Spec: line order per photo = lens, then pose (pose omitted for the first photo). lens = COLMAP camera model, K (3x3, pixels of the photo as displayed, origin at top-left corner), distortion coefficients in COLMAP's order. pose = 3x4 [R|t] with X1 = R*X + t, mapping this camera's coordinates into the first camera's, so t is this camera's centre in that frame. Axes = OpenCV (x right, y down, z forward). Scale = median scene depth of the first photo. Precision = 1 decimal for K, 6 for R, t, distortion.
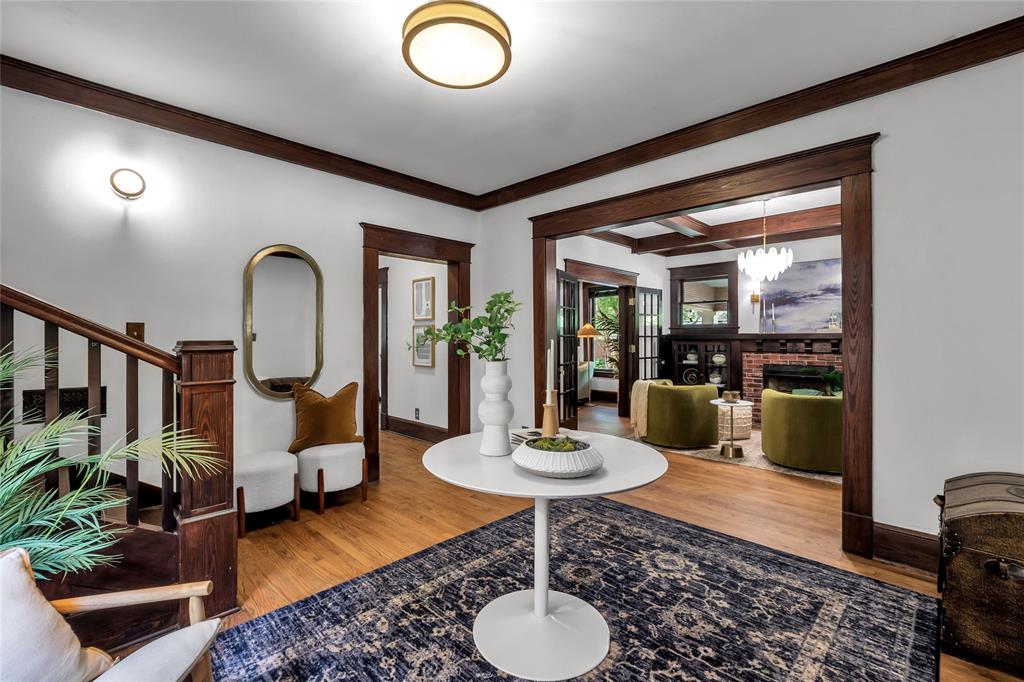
lens RADIAL K [[438.7, 0, 508.5], [0, 438.7, 344.3], [0, 0, 1]] dist [-0.002378, -0.000106]
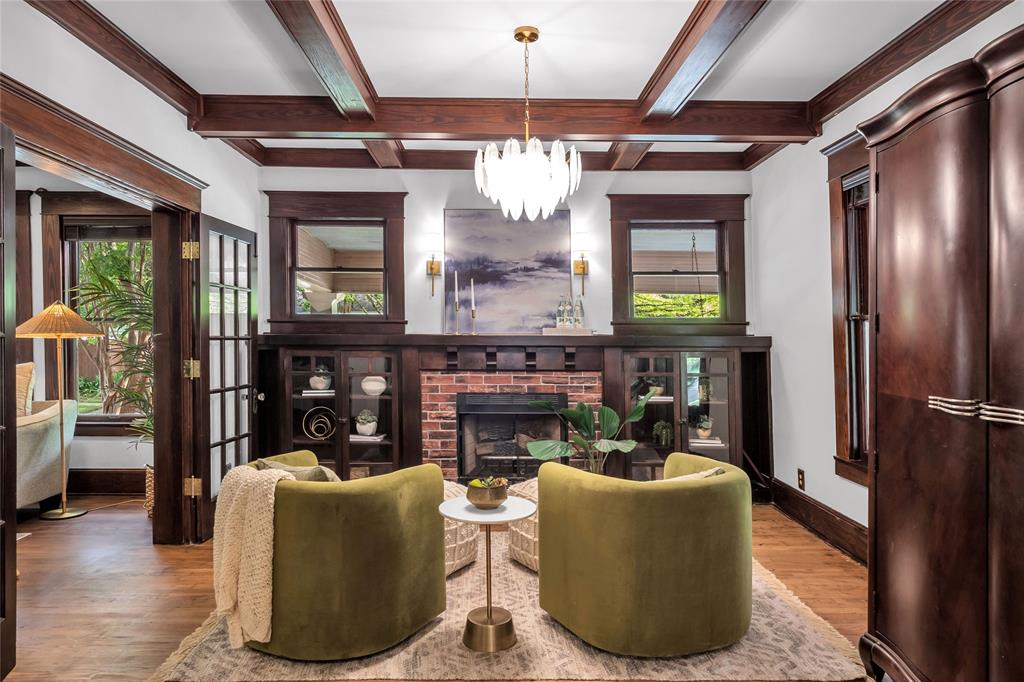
lens RADIAL K [[663.0, 0, 509.2], [0, 663.0, 350.6], [0, 0, 1]] dist [0.007838, 0.001497]
pose [[0.715408, -0.003718, 0.698698, 0.069212], [0.001997, 0.999993, 0.003277, -0.007986], [-0.698705, -0.000949, 0.715410, 0.377048]]
